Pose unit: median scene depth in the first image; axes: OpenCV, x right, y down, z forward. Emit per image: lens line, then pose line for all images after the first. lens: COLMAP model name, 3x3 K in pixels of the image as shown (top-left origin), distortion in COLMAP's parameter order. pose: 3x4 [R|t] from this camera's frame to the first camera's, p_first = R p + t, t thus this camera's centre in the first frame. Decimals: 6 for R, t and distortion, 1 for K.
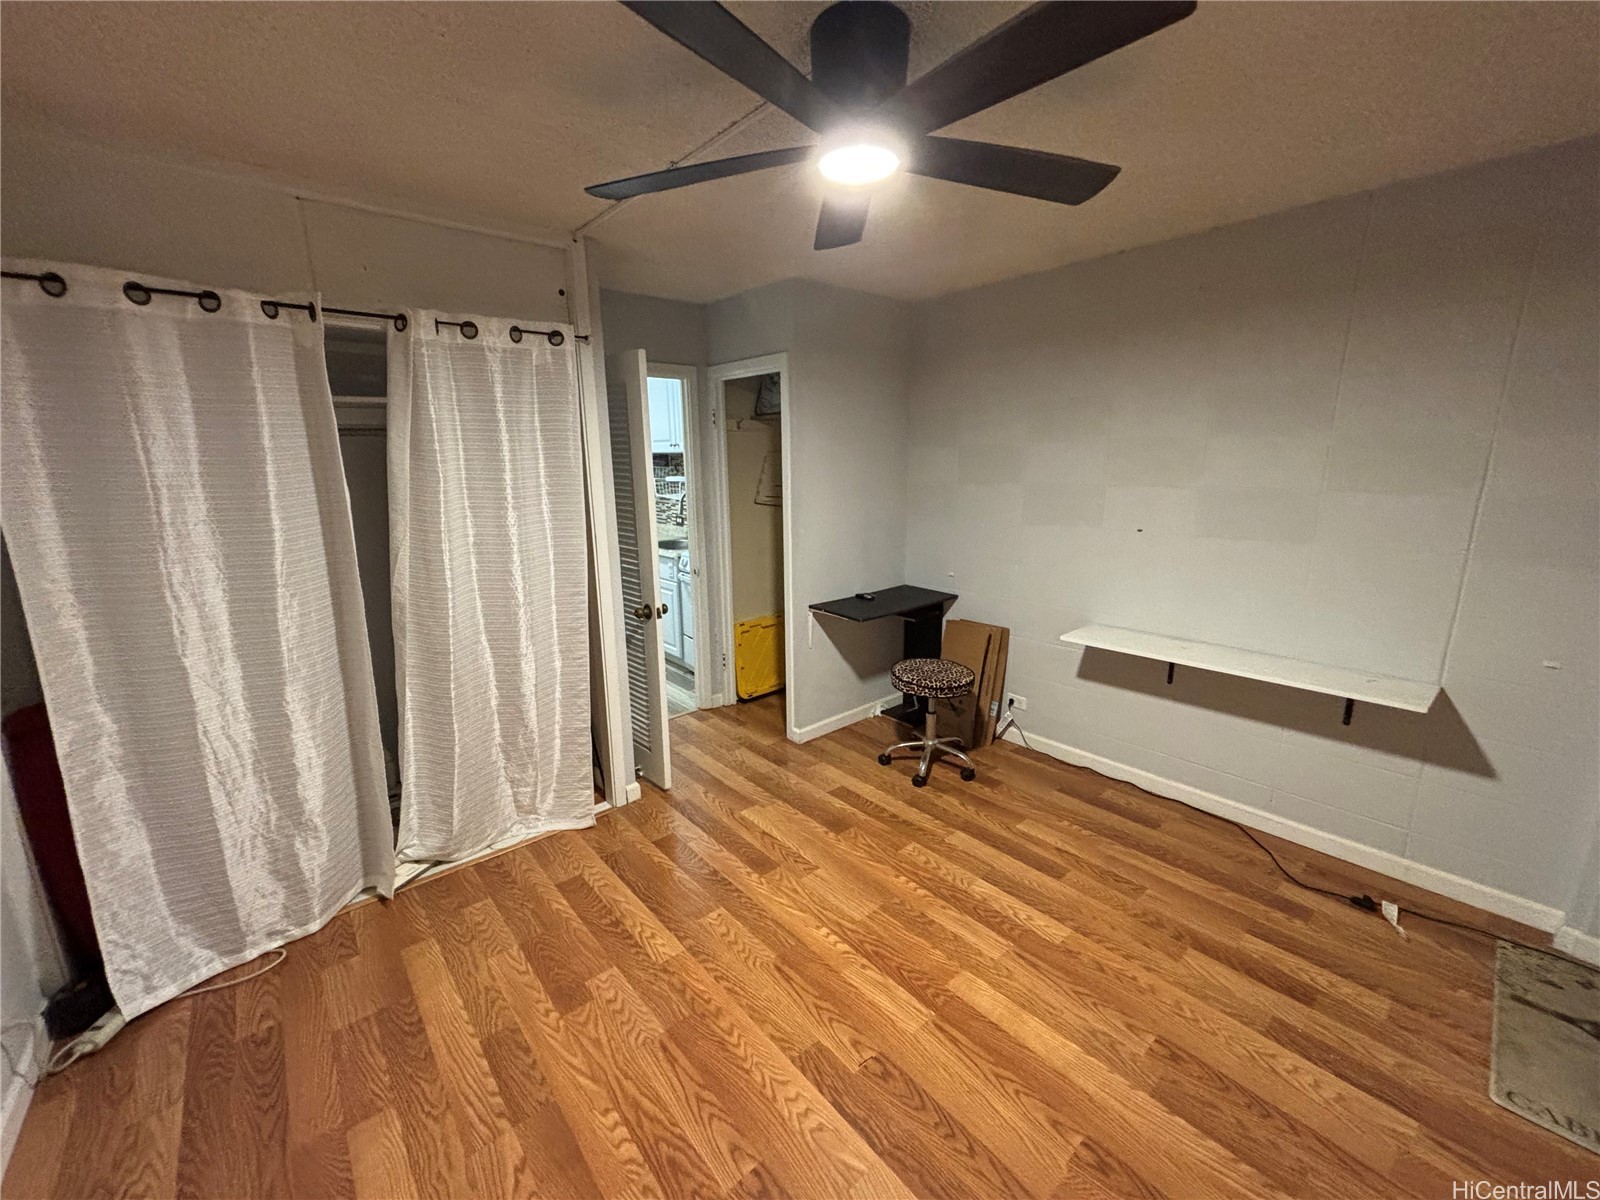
lens RADIAL K [[650.5, 0, 806.9], [0, 650.5, 599.5], [0, 0, 1]] dist [0.007581, -0.000584]
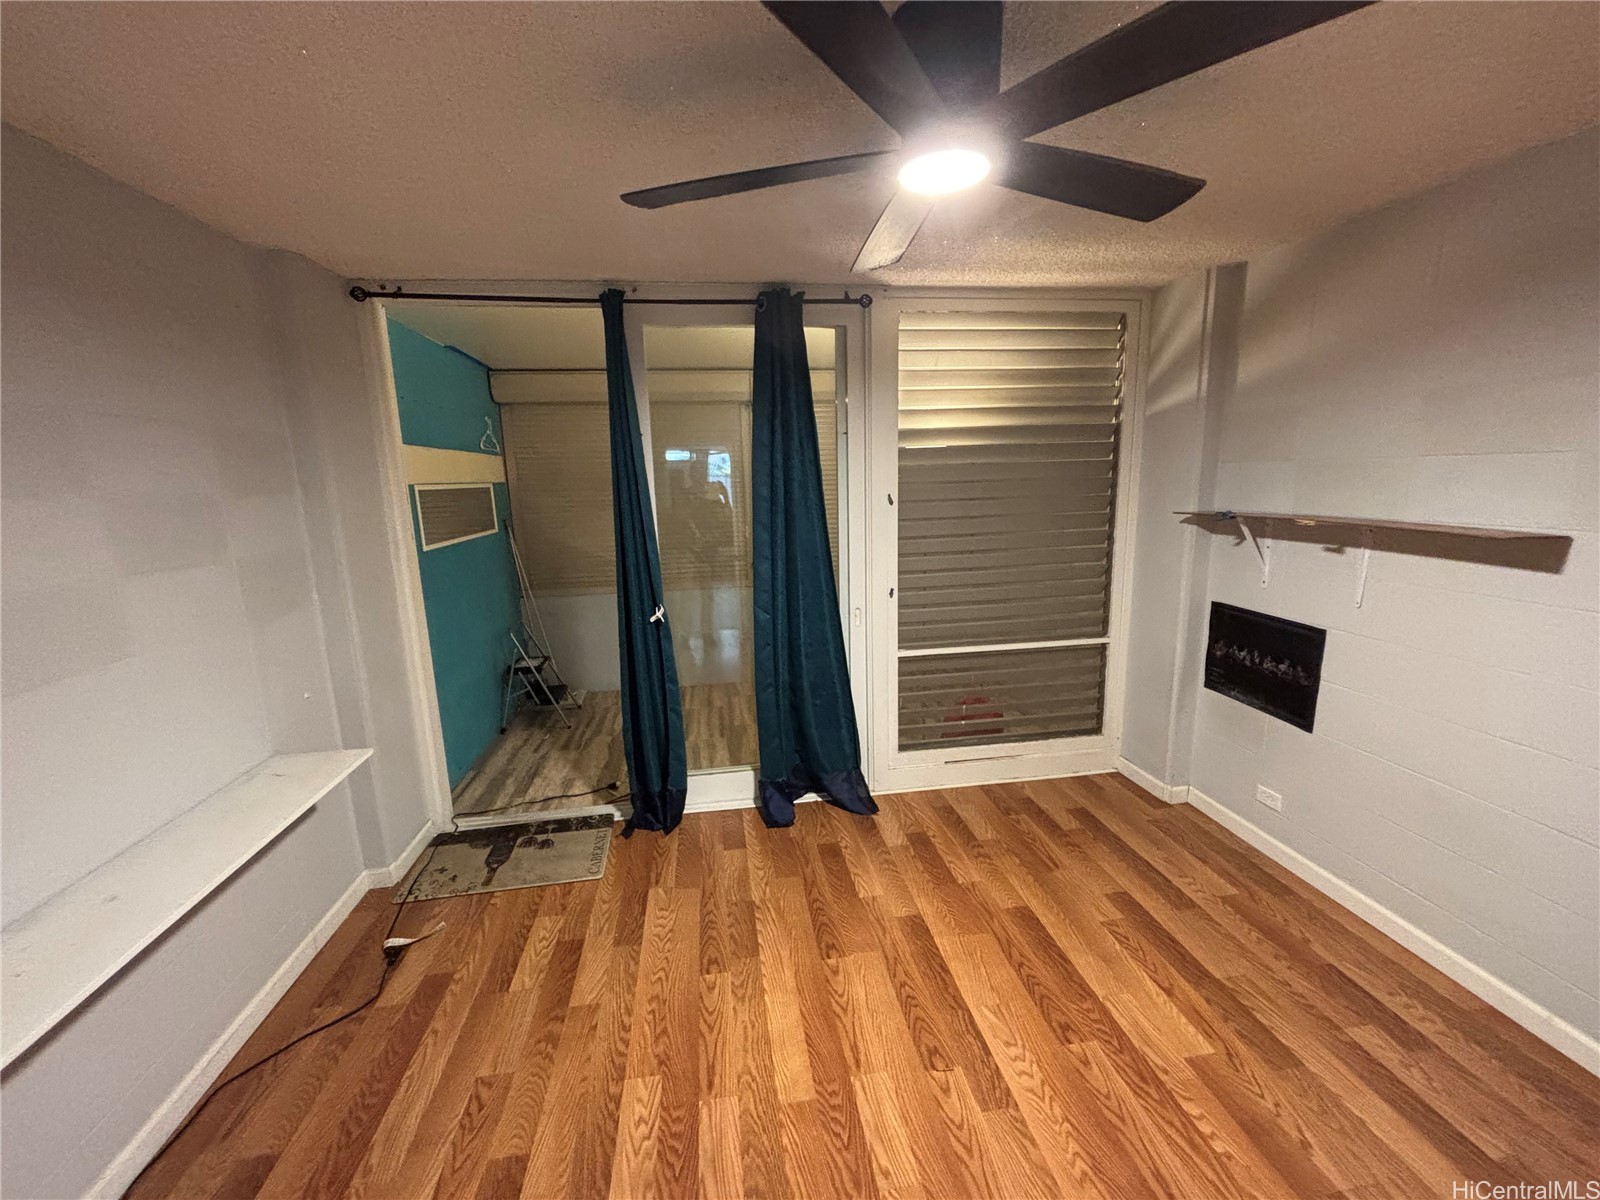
lens RADIAL K [[650.5, 0, 800.8], [0, 650.5, 611.0], [0, 0, 1]] dist [0.007581, -0.000584]
pose [[-0.842569, -0.074410, 0.533424, -0.205674], [0.156086, 0.914172, 0.374068, -0.363998], [-0.515476, 0.398438, -0.758639, 1.539056]]
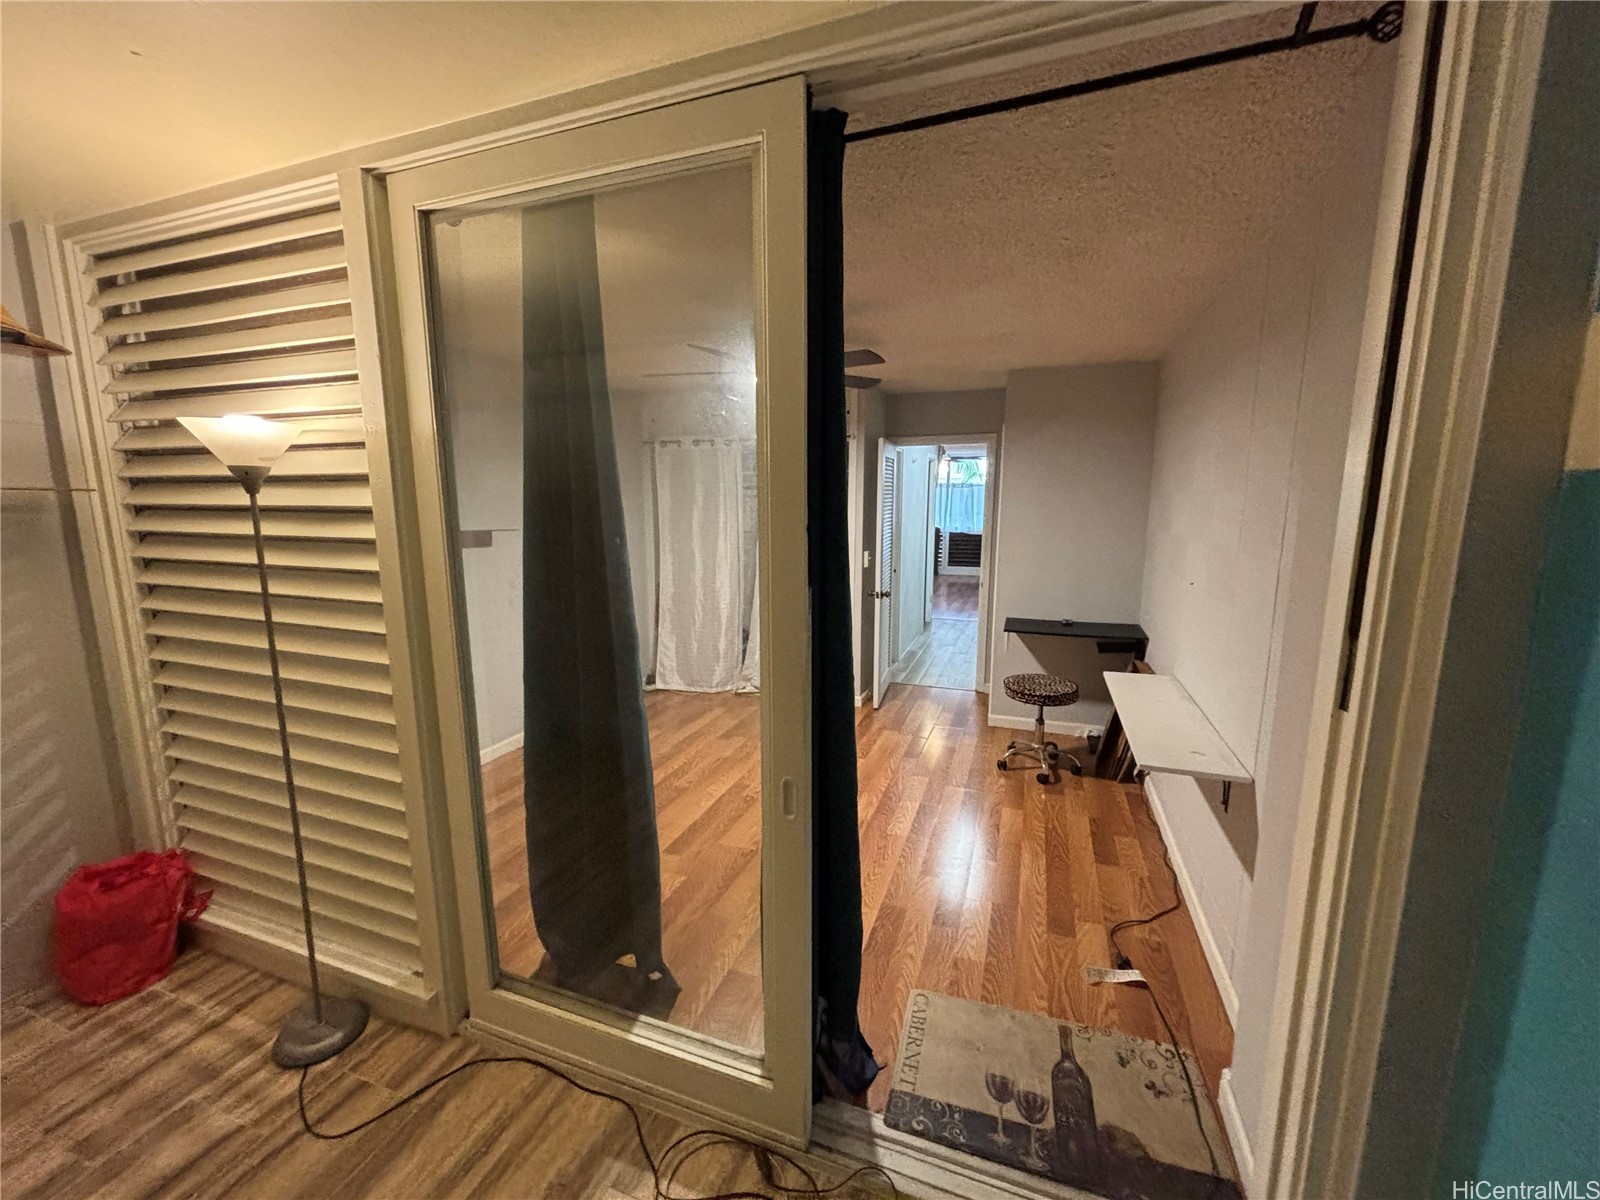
lens RADIAL K [[650.5, 0, 788.9], [0, 650.5, 598.2], [0, 0, 1]] dist [0.007581, -0.000584]
pose [[0.472095, 0.146736, -0.869250, 1.733438], [-0.194310, 0.979119, 0.059752, -0.038354], [0.859866, 0.140695, 0.490749, 0.023482]]
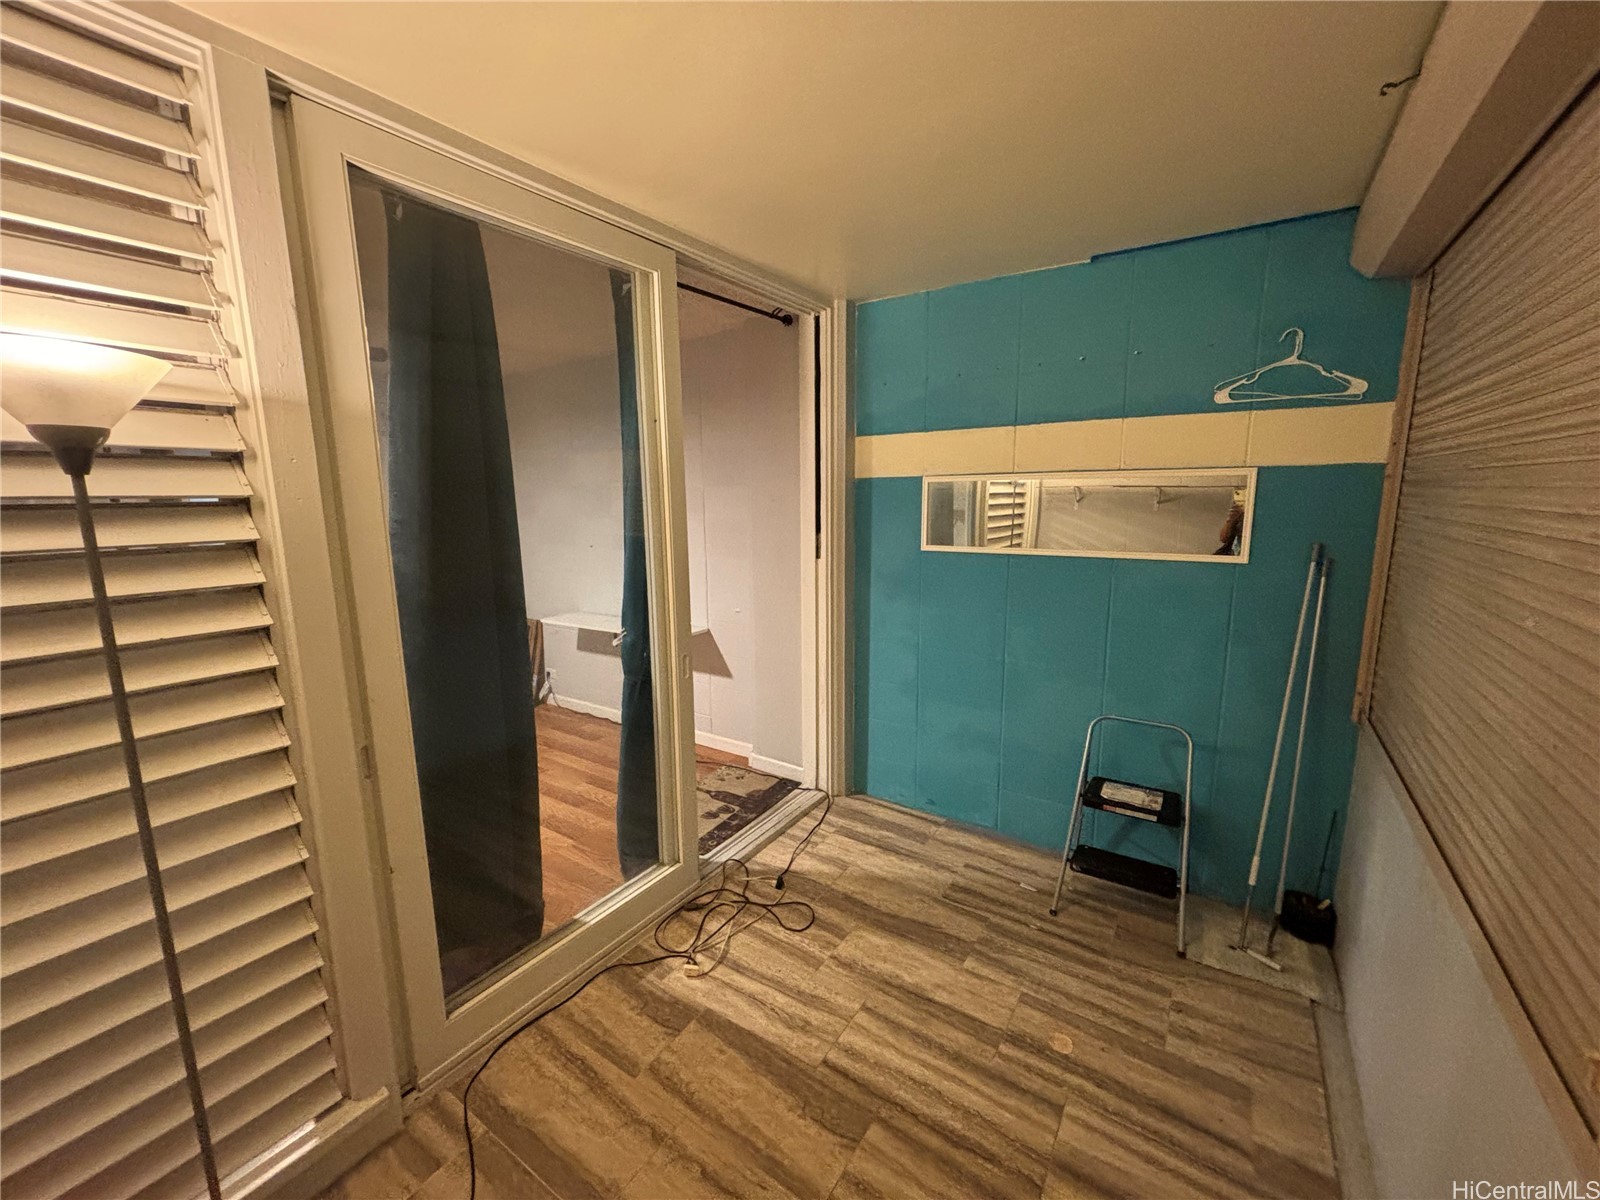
lens RADIAL K [[650.5, 0, 800.9], [0, 650.5, 599.0], [0, 0, 1]] dist [0.007581, -0.000584]
pose [[0.967260, -0.043906, 0.249961, 0.970607], [0.057813, 0.997145, -0.048566, 0.192875], [-0.247115, 0.061427, 0.967037, -0.902668]]
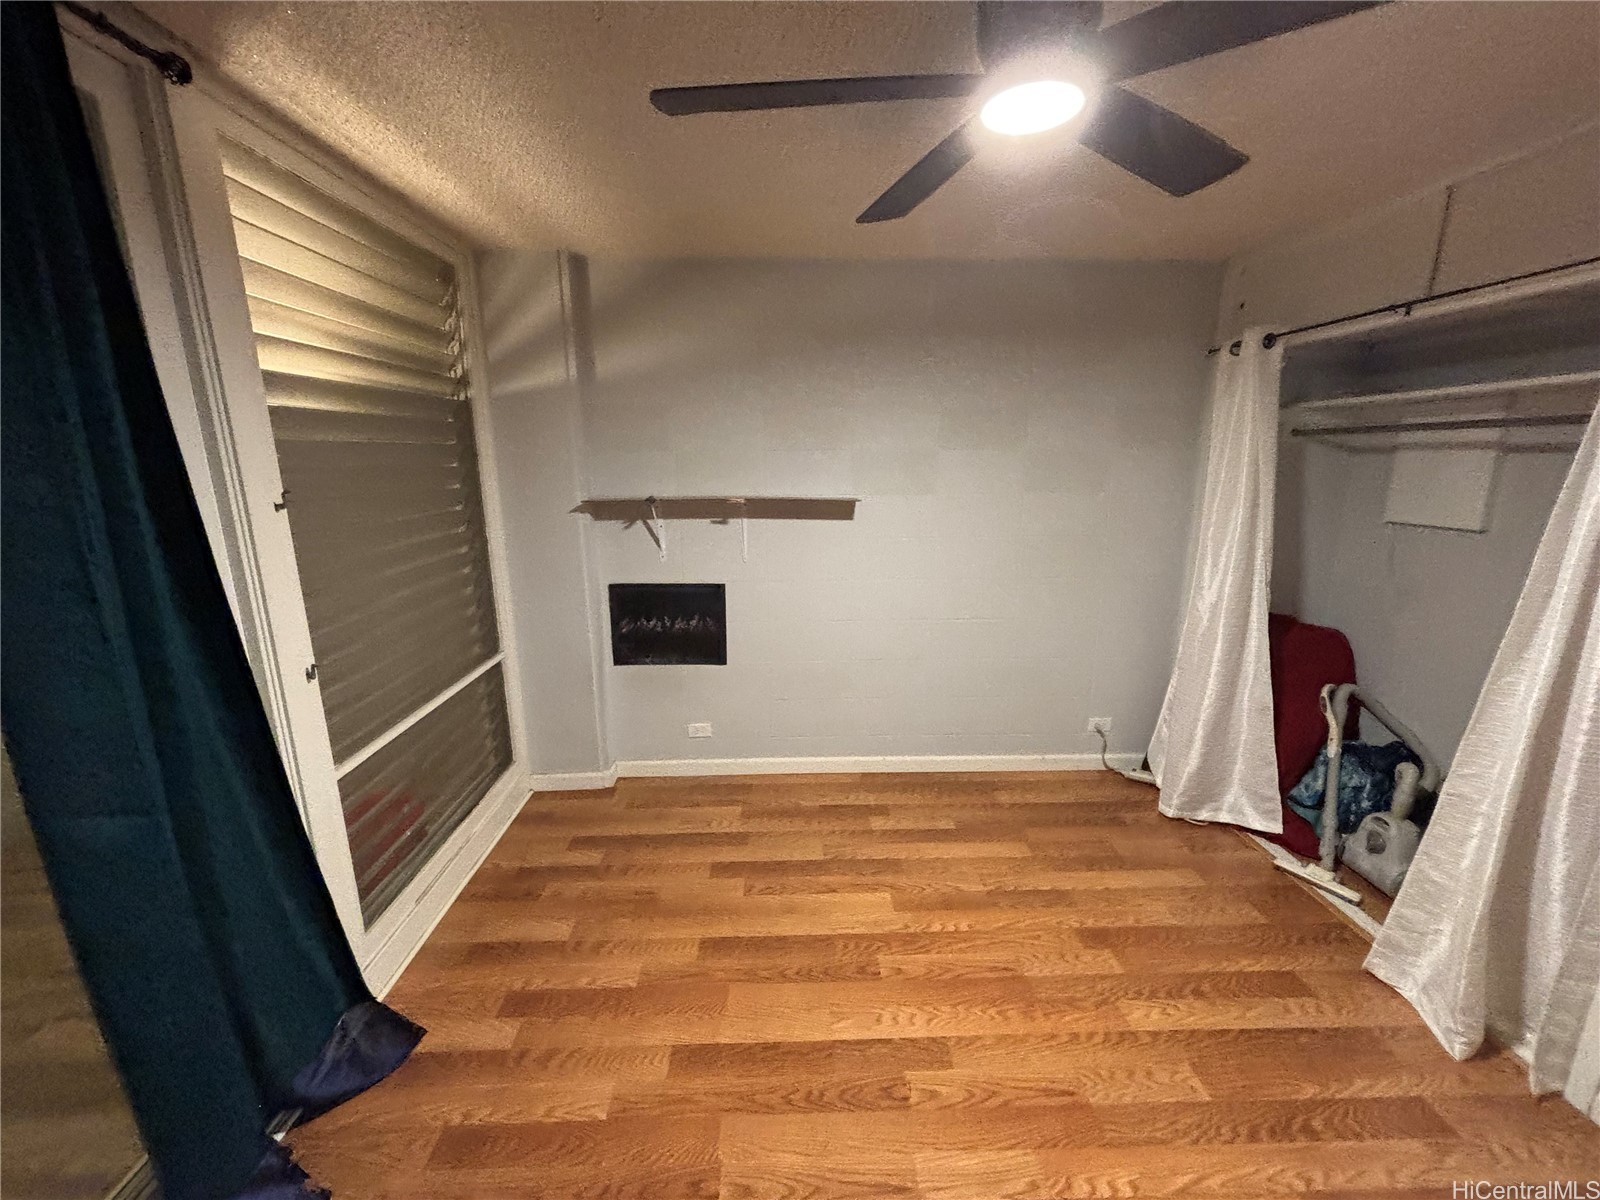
lens RADIAL K [[650.5, 0, 792.9], [0, 650.5, 604.6], [0, 0, 1]] dist [0.007581, -0.000584]
pose [[-0.633980, 0.193113, -0.748850, 0.755751], [-0.156346, 0.916321, 0.368663, -0.273945], [0.757380, 0.350805, -0.550737, 1.098923]]
